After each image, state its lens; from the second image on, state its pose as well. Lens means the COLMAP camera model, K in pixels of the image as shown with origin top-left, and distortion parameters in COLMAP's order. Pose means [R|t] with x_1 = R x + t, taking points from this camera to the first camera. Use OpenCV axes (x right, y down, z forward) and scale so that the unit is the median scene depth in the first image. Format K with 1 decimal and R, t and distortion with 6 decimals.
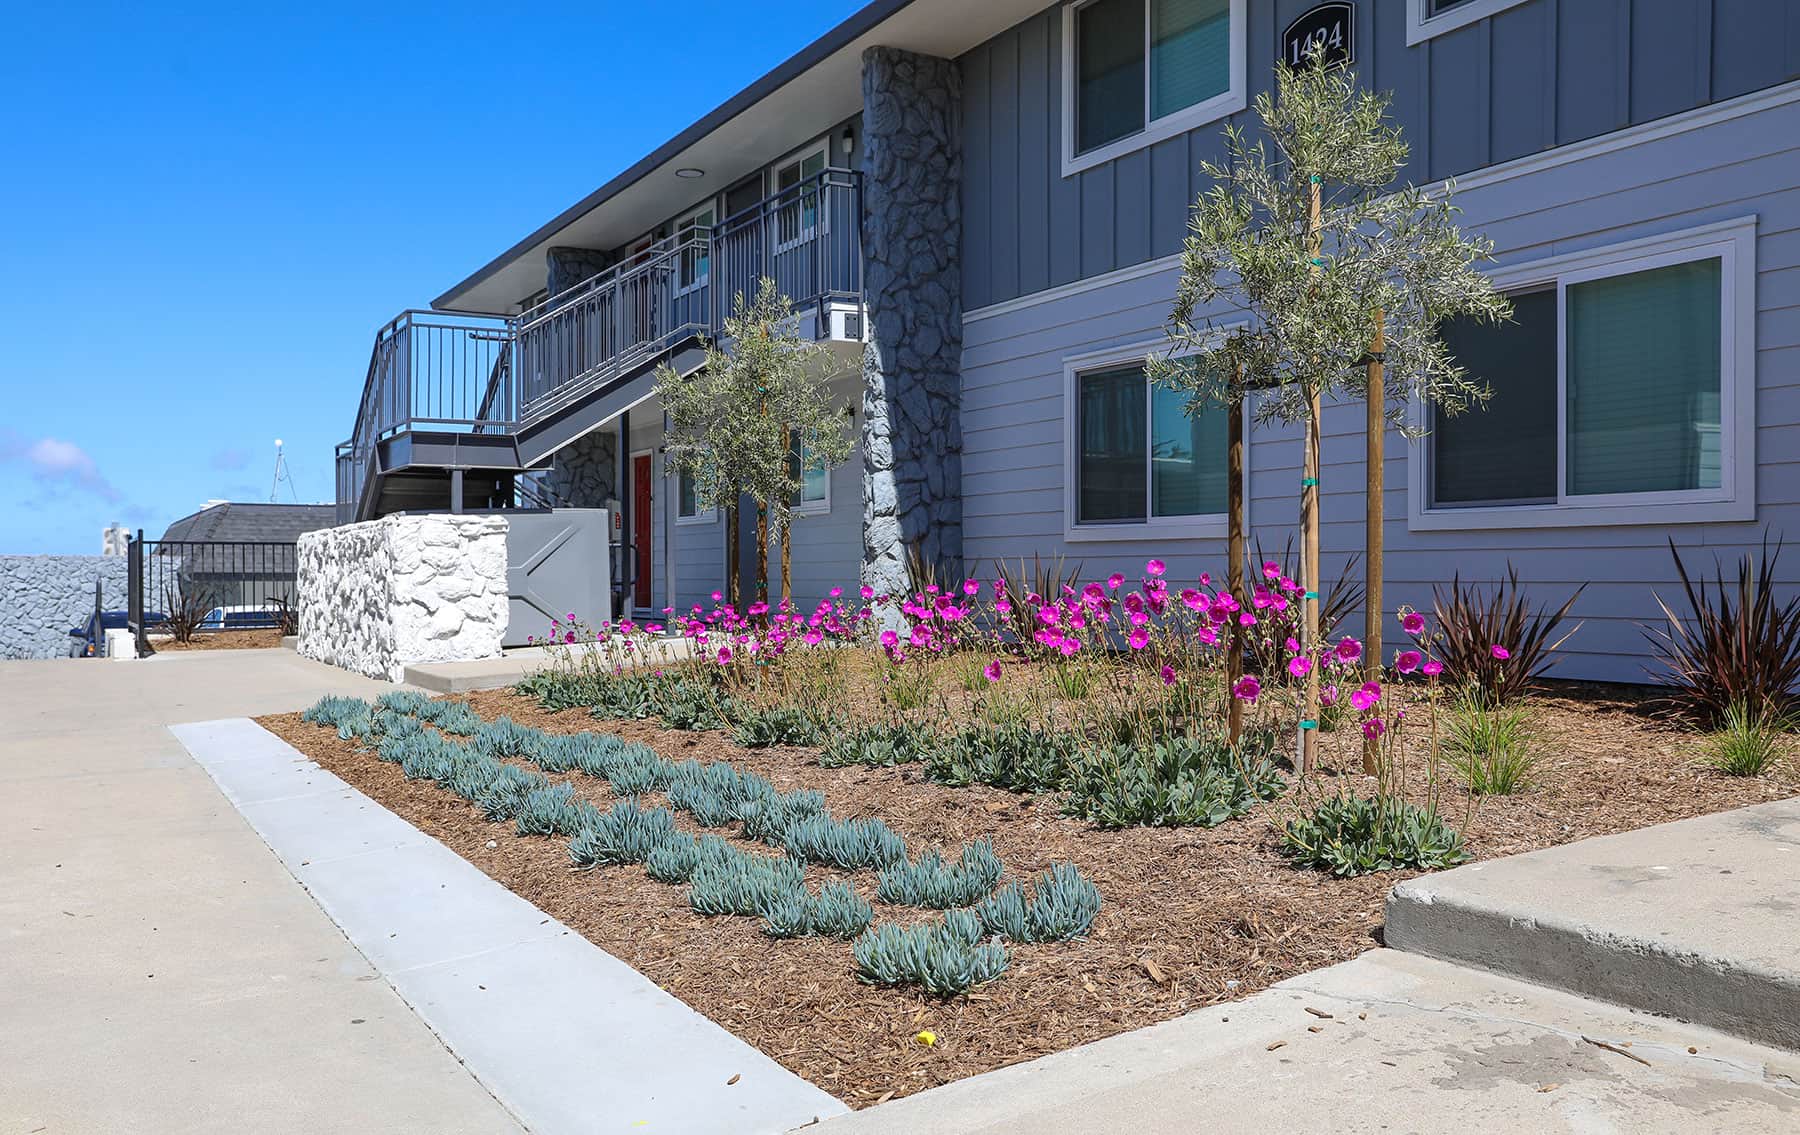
lens RADIAL K [[1342.6, 0, 897.3], [0, 1342.6, 560.8], [0, 0, 1]] dist [-0.007651, -0.001481]
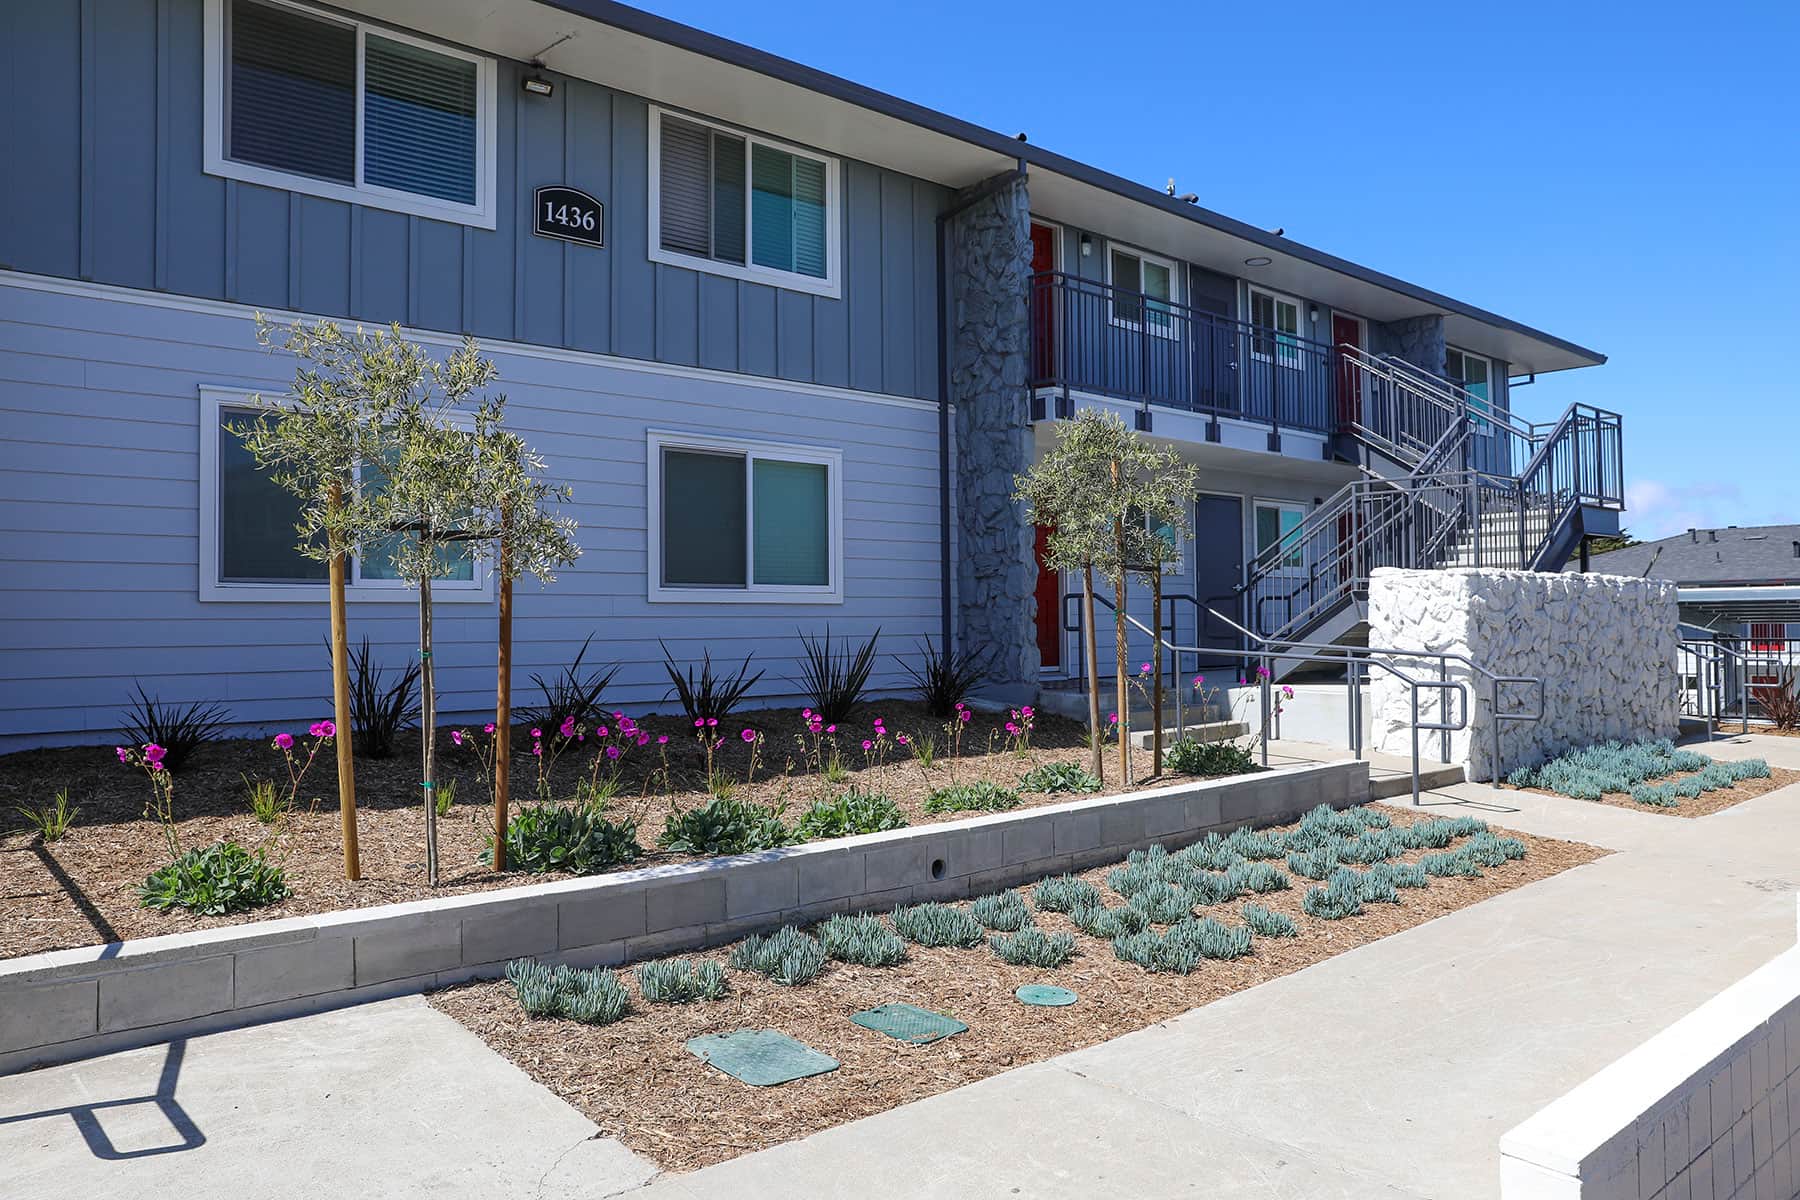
lens RADIAL K [[814.9, 0, 898.1], [0, 814.9, 599.5], [0, 0, 1]] dist [-0.014124, 0.000106]
pose [[0.055757, 0.035016, 0.997830, -0.397169], [0.006264, 0.999353, -0.035419, 0.005994], [-0.998425, 0.008225, 0.055502, 0.606587]]
